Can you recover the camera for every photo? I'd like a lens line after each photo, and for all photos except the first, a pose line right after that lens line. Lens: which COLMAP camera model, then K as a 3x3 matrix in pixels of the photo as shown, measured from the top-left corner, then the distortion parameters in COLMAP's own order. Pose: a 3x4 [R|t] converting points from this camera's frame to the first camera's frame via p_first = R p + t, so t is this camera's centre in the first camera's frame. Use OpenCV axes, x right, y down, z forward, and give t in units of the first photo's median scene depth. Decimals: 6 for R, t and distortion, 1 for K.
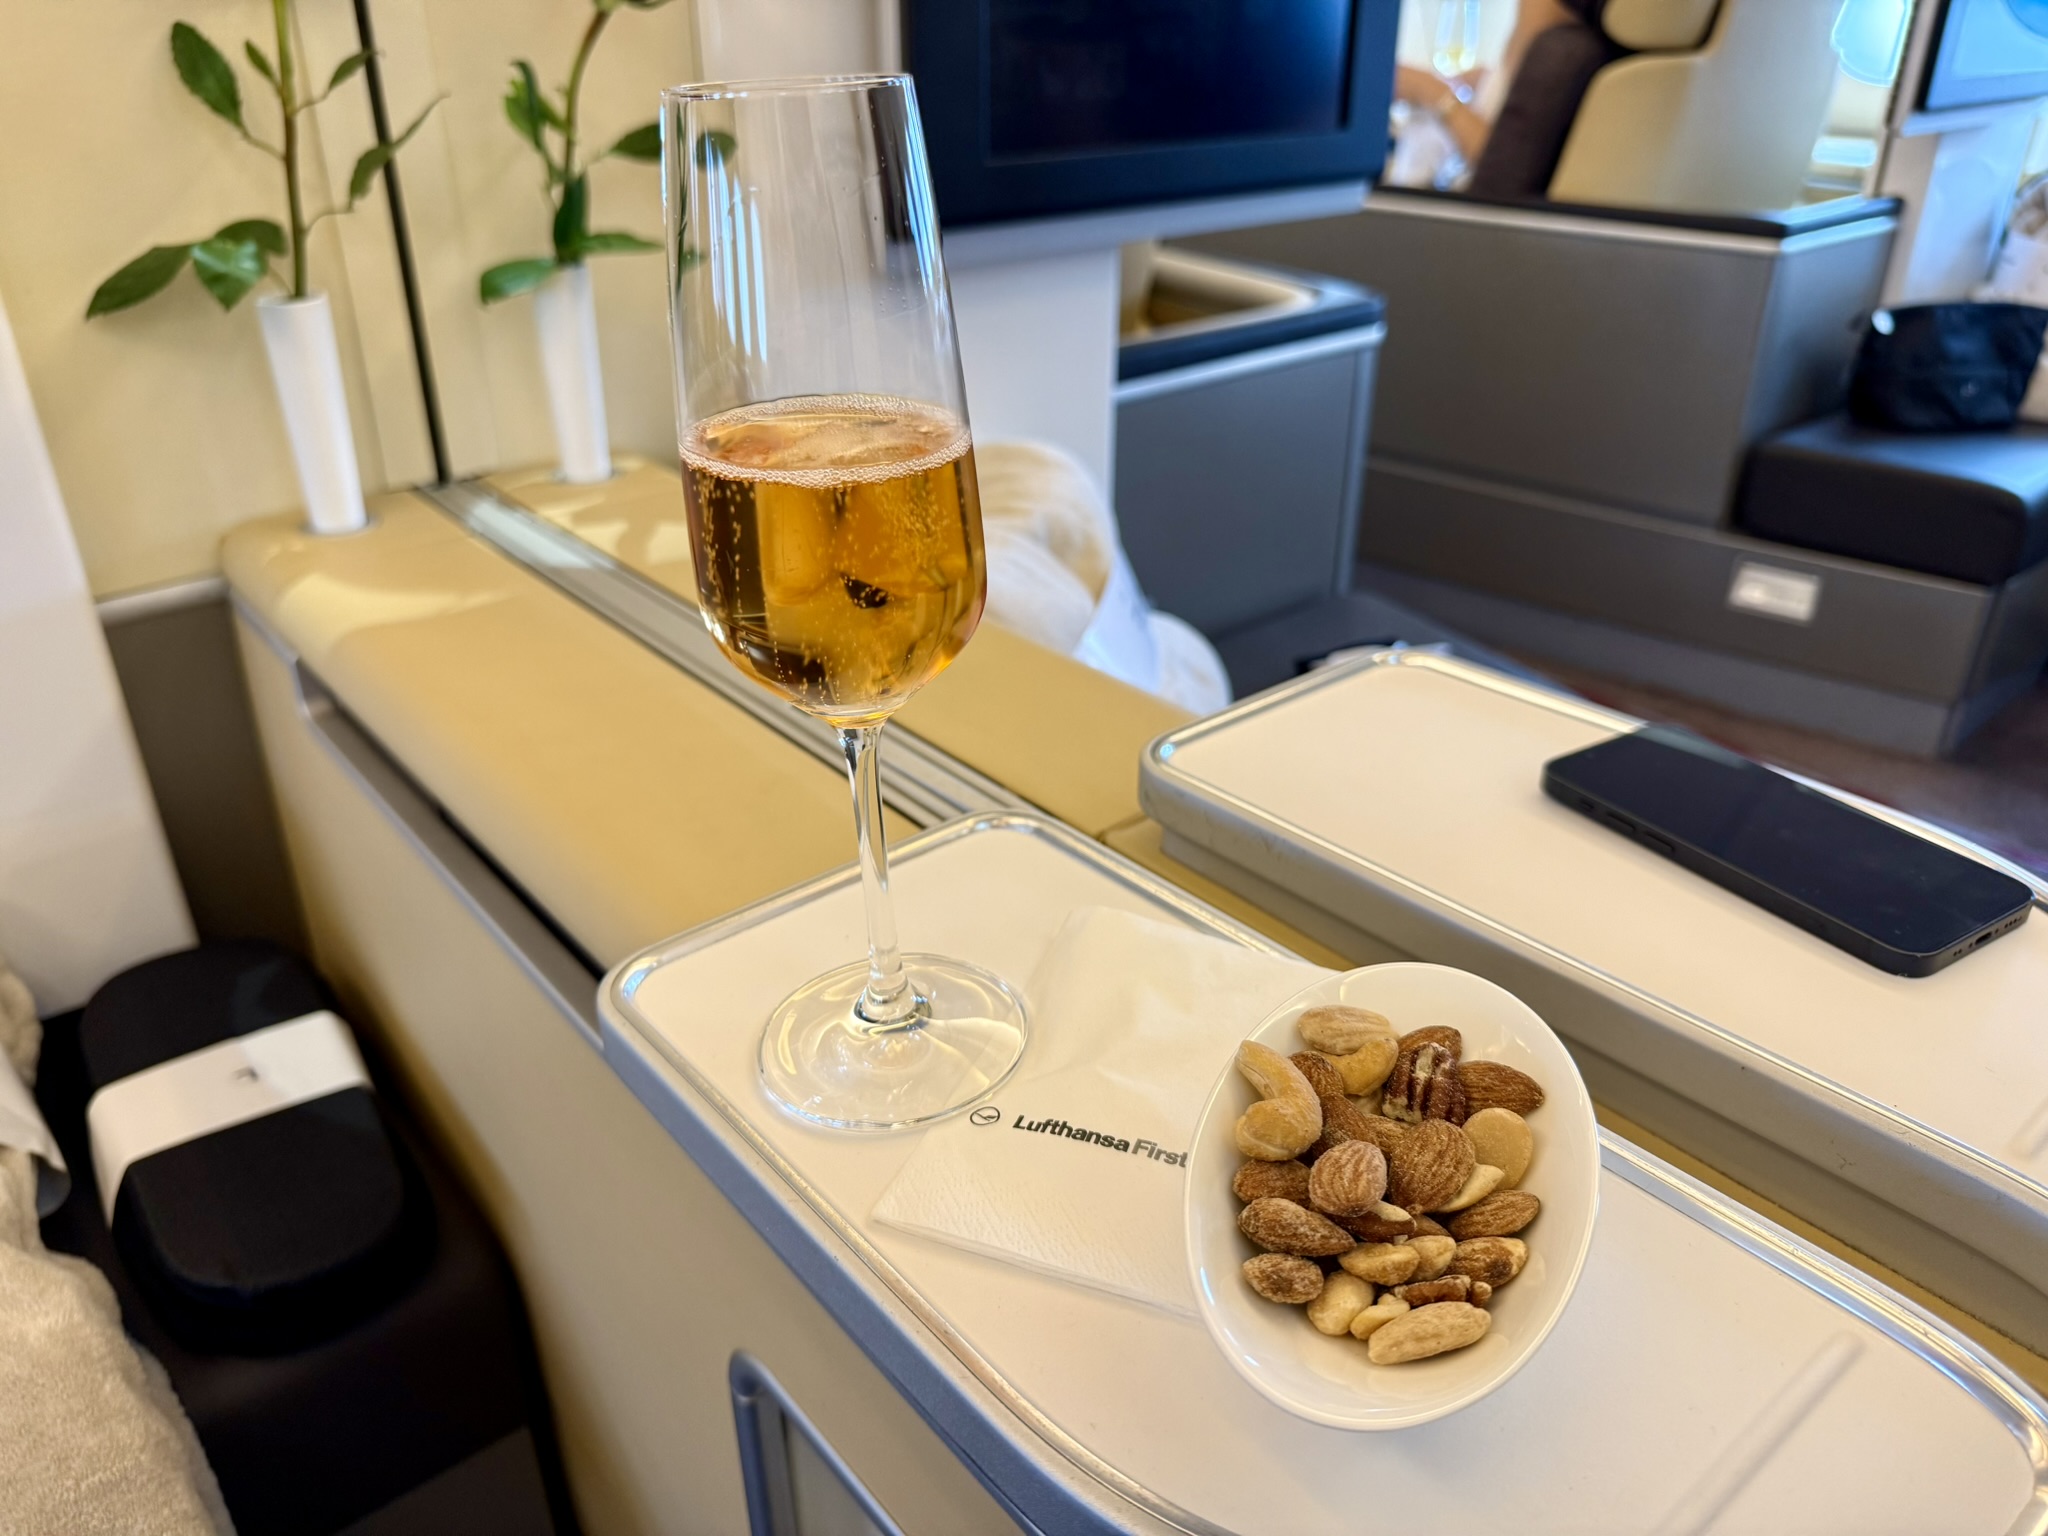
lens RADIAL K [[1458.9, 0, 986.7], [0, 1458.9, 772.5], [0, 0, 1]] dist [-0.012067, -0.008449]
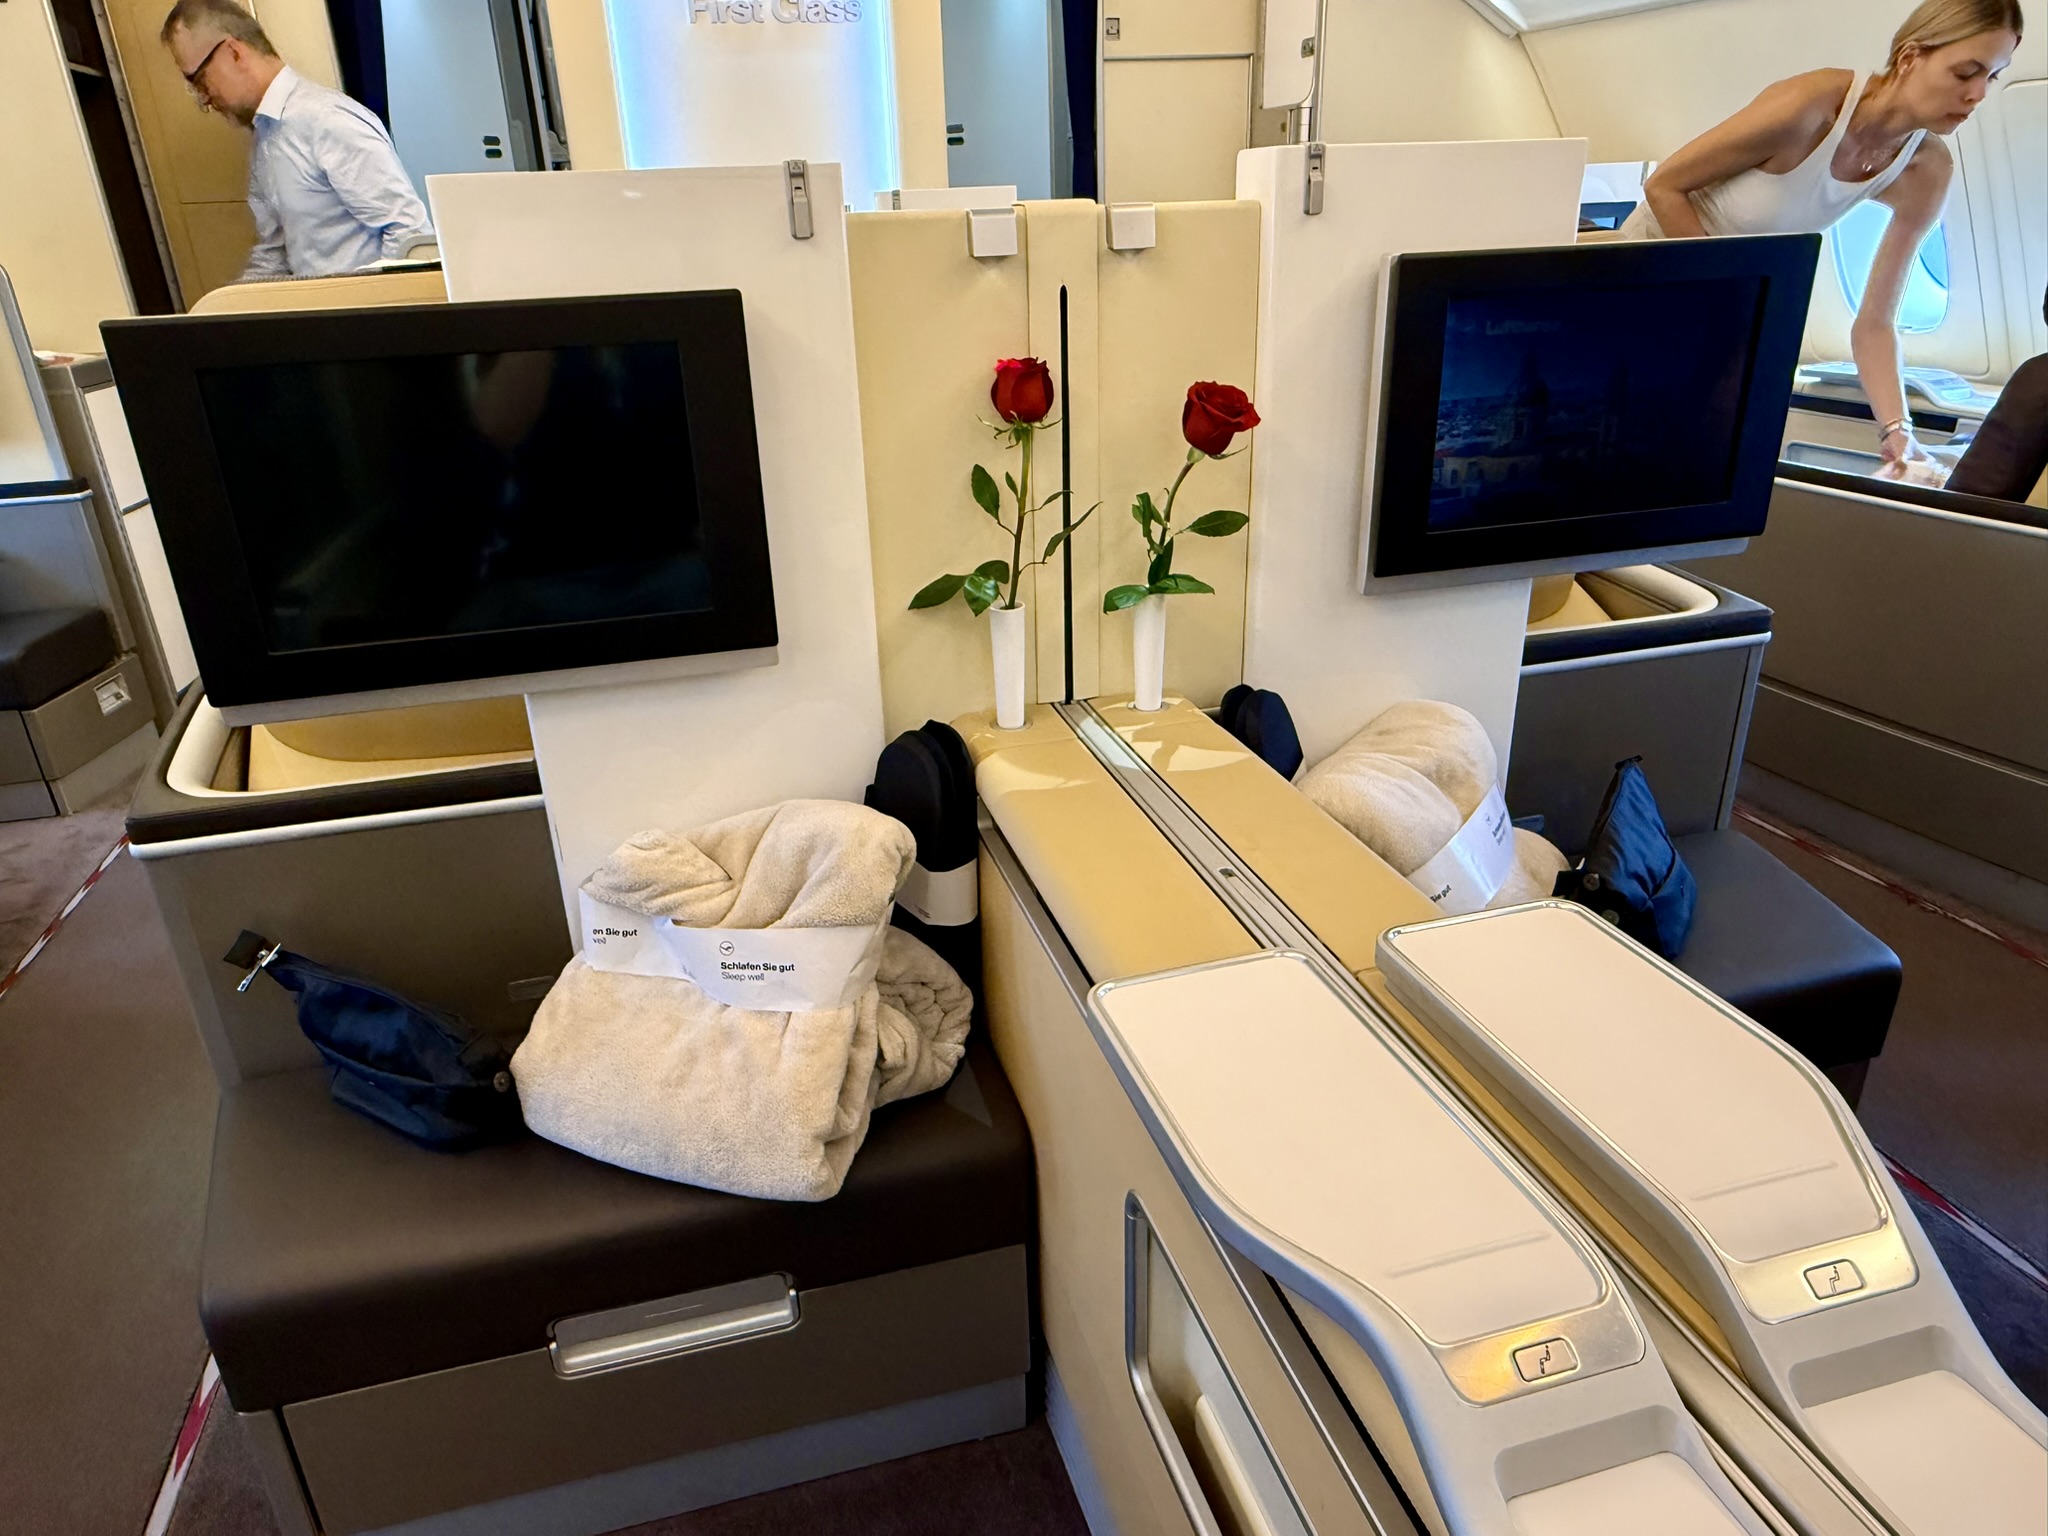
lens RADIAL K [[1390.6, 0, 1024.0], [0, 1390.6, 768.0], [0, 0, 1]] dist [0.042232, -0.000248]
pose [[0.920468, 0.139773, -0.364968, 0.223606], [-0.161792, 0.986360, -0.030297, -0.067764], [0.355755, 0.086937, 0.930527, -0.640419]]
